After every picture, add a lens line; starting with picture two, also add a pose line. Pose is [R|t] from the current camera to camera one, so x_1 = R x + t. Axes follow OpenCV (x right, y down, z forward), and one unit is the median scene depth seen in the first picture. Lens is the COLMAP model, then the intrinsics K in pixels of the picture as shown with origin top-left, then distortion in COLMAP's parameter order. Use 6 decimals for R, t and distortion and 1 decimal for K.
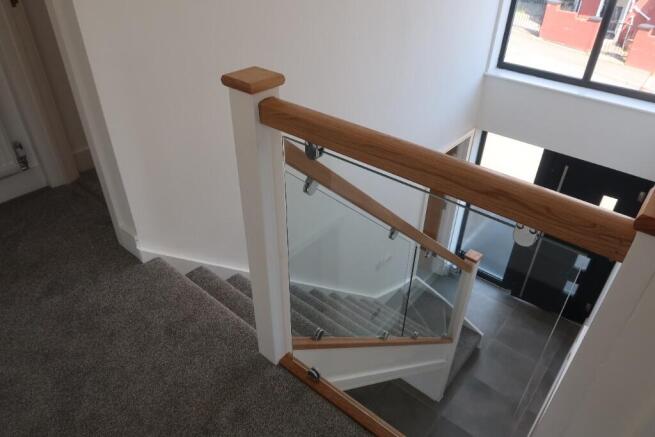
lens RADIAL K [[451.0, 0, 324.7], [0, 451.0, 216.5], [0, 0, 1]] dist [-0.026719, 0.007606]
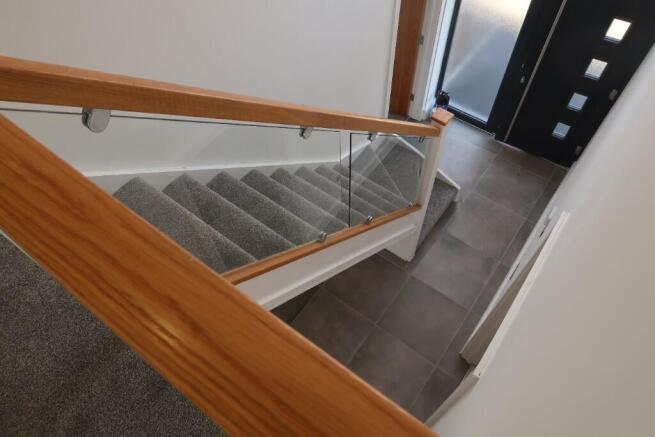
lens RADIAL K [[451.0, 0, 324.7], [0, 451.0, 217.0], [0, 0, 1]] dist [-0.026719, 0.007606]
pose [[0.997429, -0.071342, -0.006733, 0.081556], [0.068785, 0.926855, 0.369064, -0.044157], [-0.020089, -0.368578, 0.929380, 0.130736]]
